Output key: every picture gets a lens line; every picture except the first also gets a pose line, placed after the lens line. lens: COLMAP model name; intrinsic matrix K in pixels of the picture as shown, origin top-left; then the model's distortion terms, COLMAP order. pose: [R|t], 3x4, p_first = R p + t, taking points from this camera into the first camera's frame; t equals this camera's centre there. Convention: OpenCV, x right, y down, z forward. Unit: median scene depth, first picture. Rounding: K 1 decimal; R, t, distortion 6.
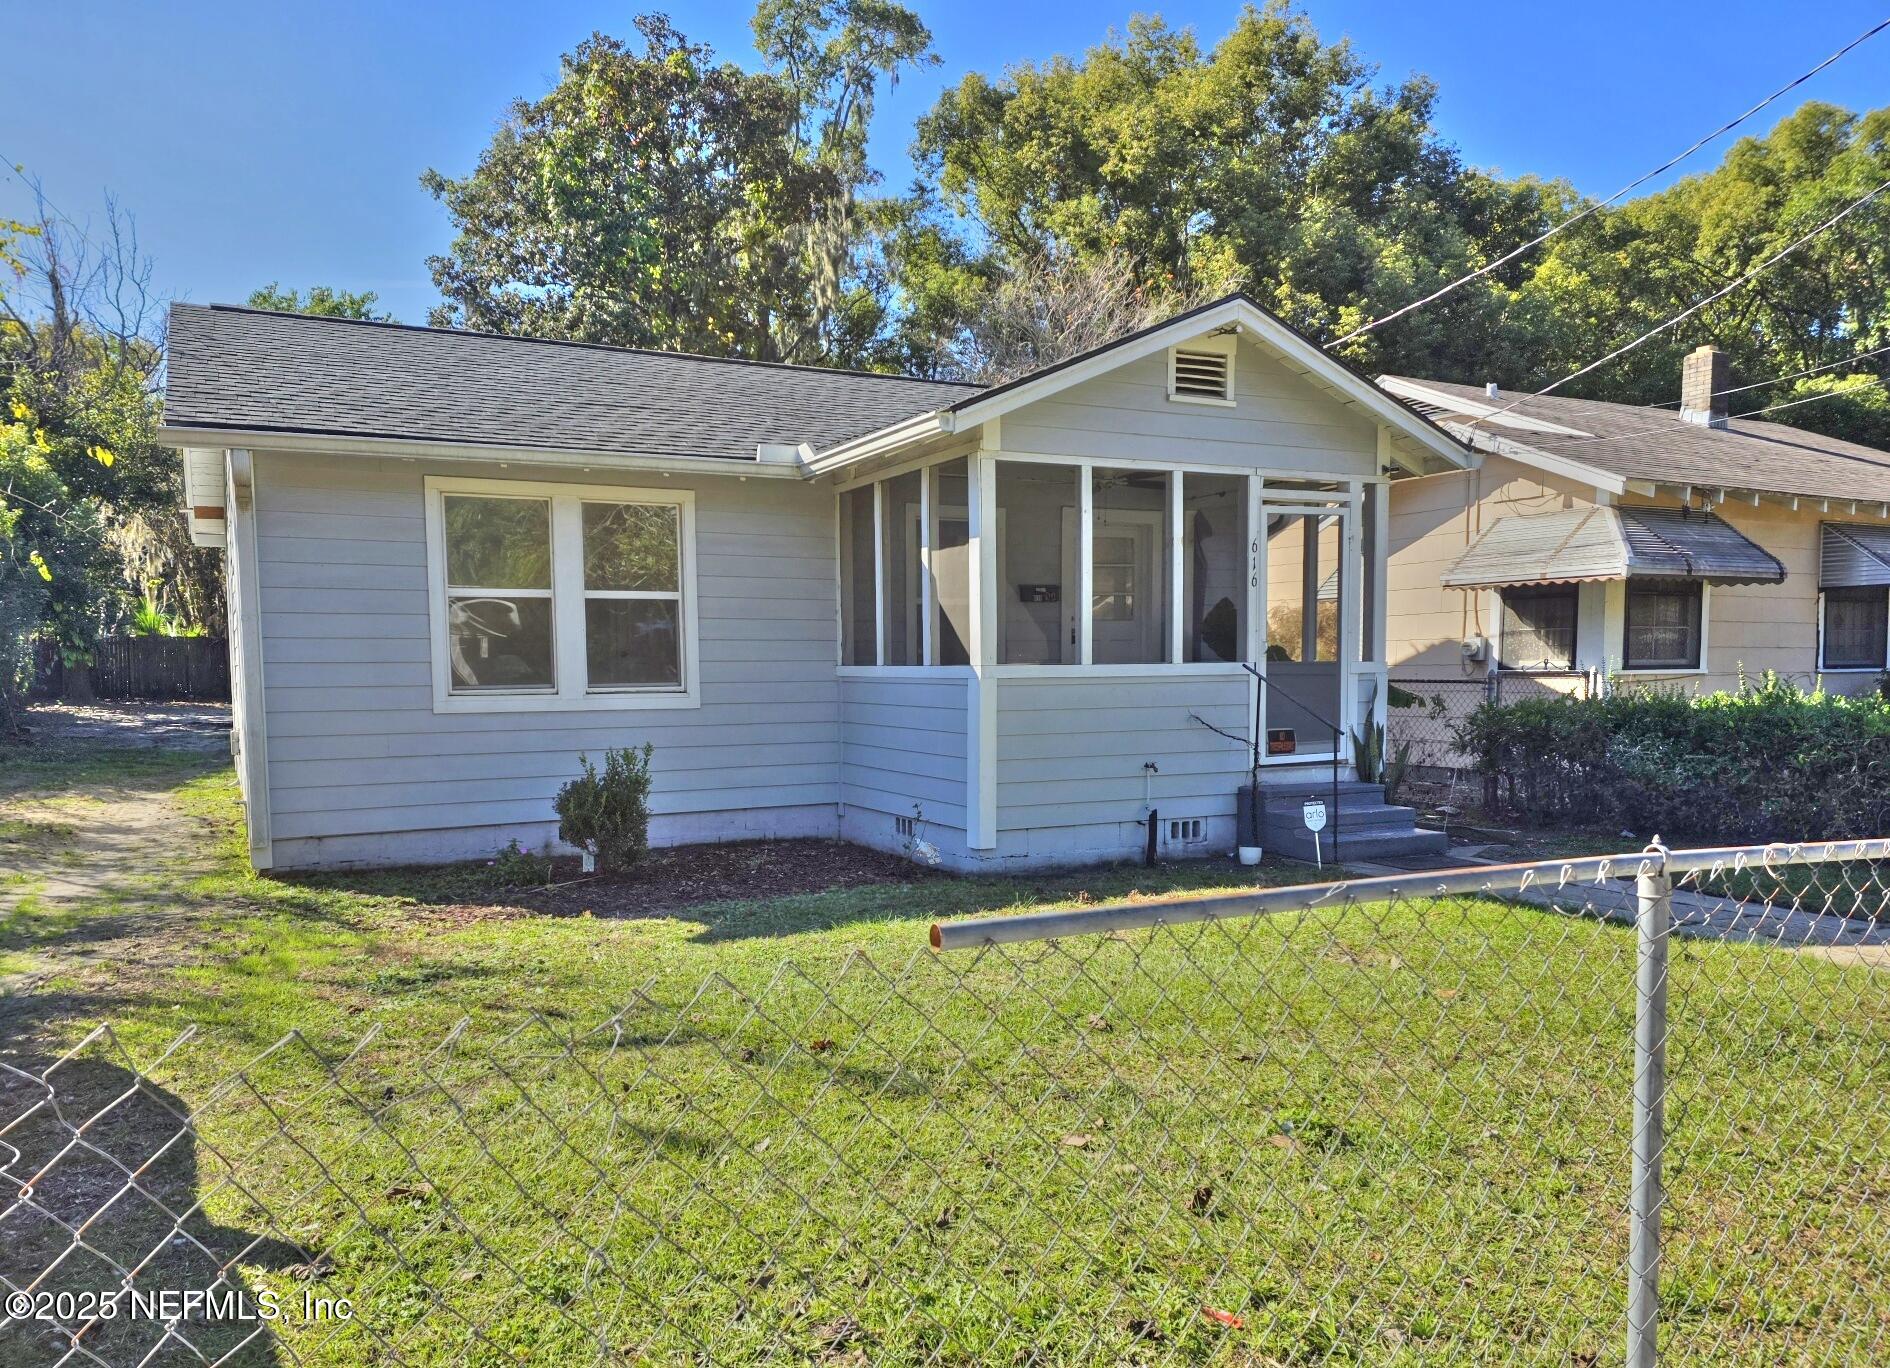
lens RADIAL K [[1330.4, 0, 886.6], [0, 1330.4, 750.2], [0, 0, 1]] dist [0.102281, -0.095500]
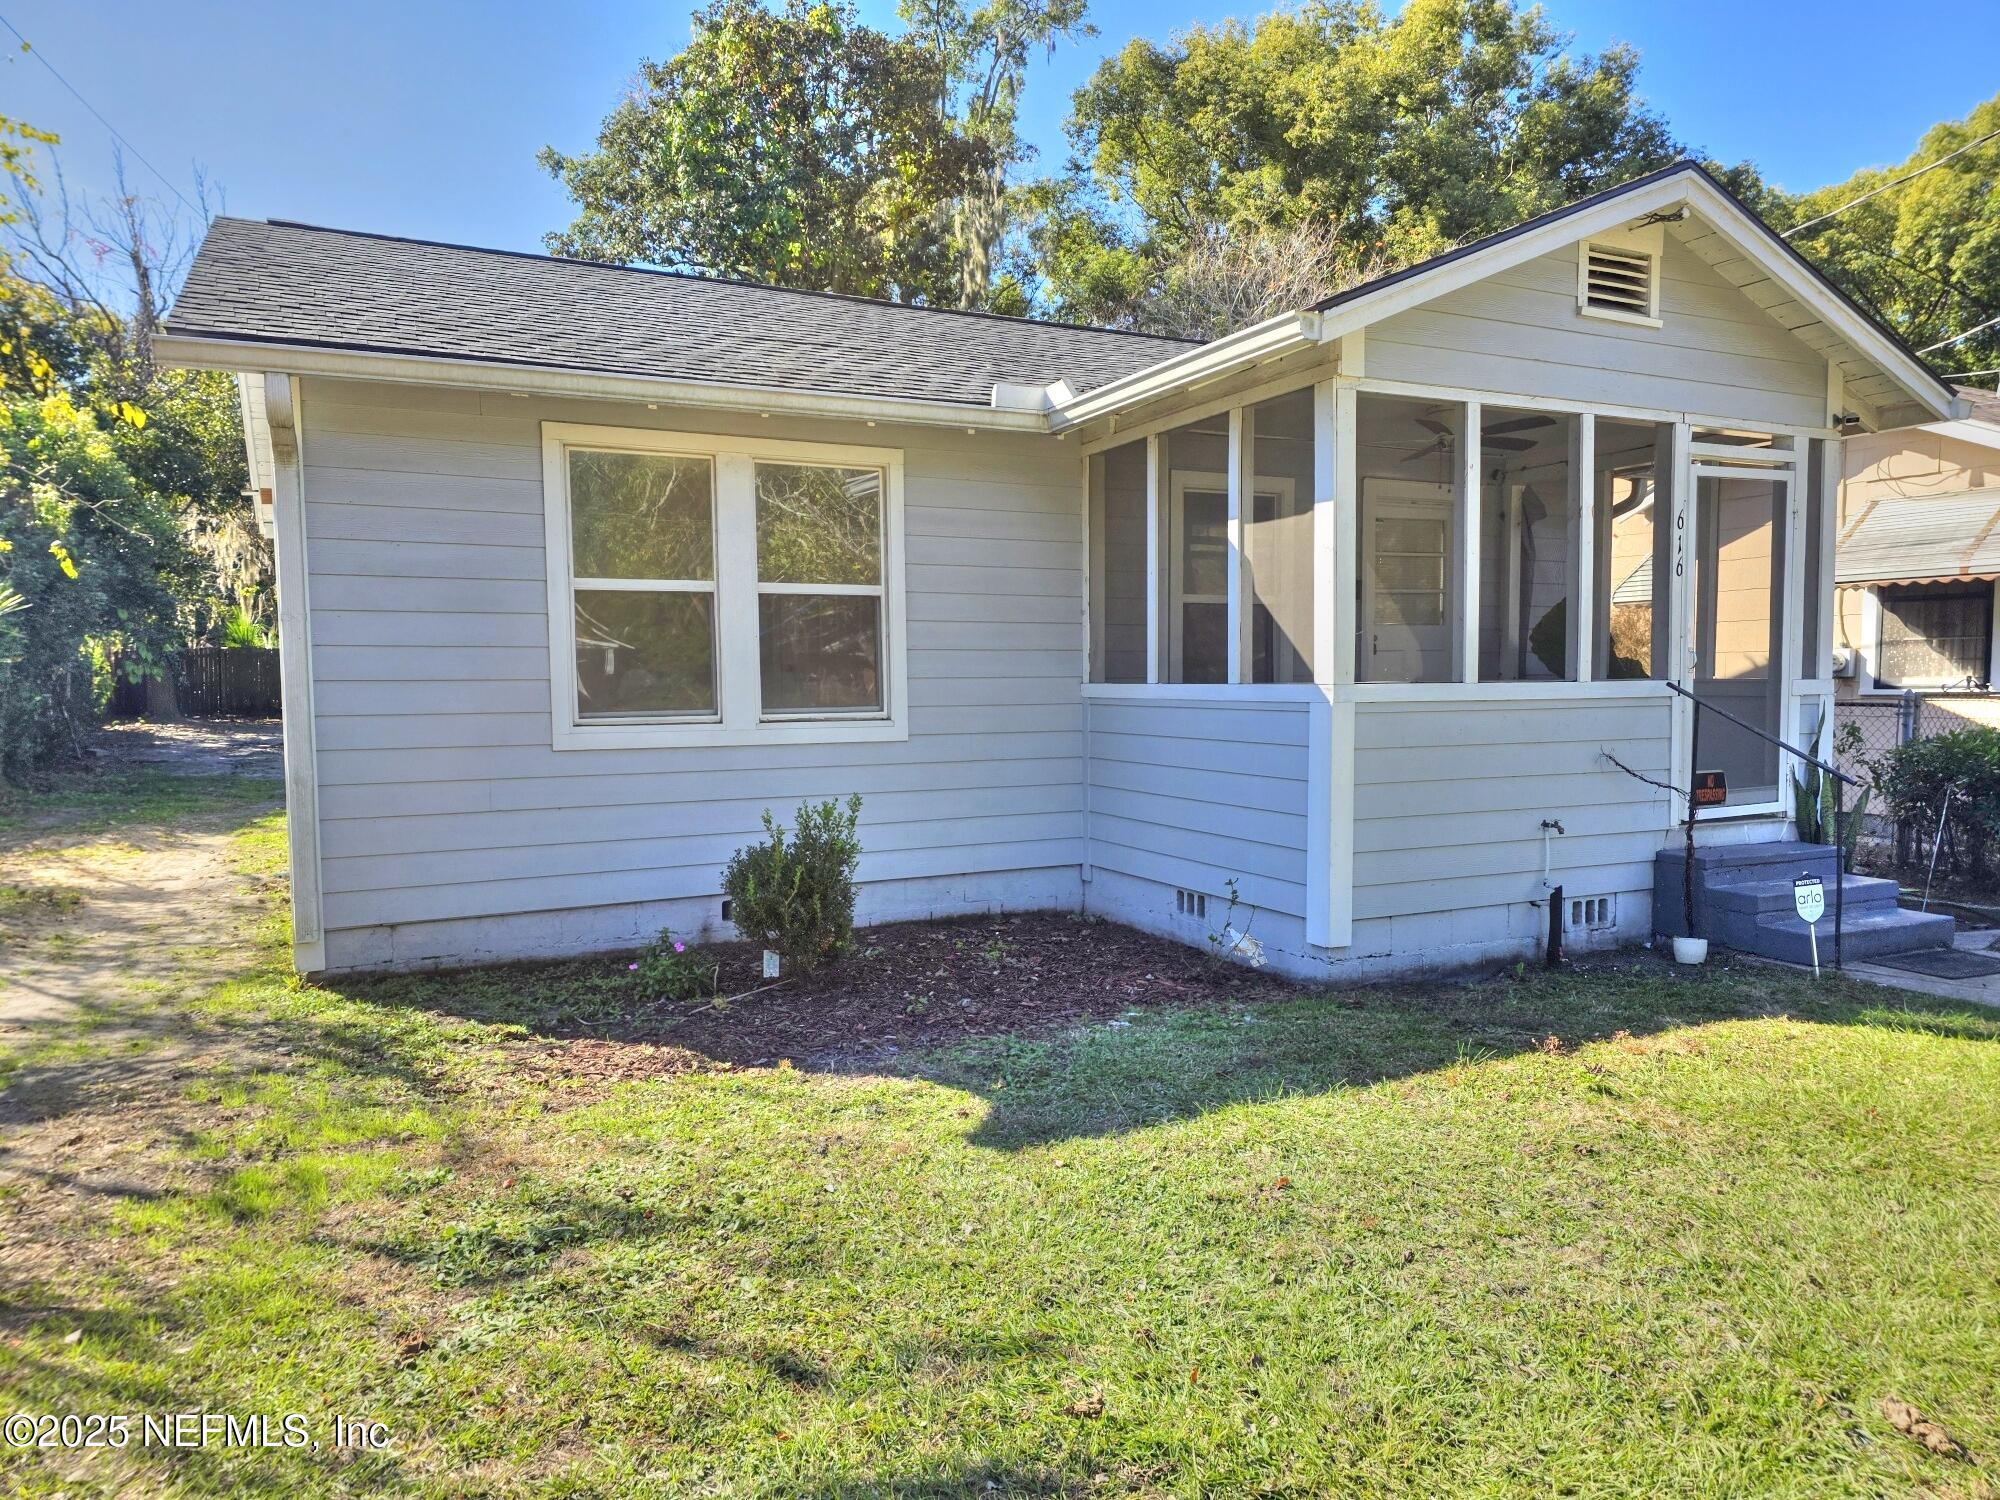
lens RADIAL K [[1314.7, 0, 1000.0], [0, 1314.7, 750.0], [0, 0, 1]] dist [0.083253, -0.071259]
pose [[0.999991, 0.000784, 0.004241, -0.086202], [-0.000745, 0.999956, -0.009336, -0.018338], [-0.004248, 0.009333, 0.999947, 0.247689]]
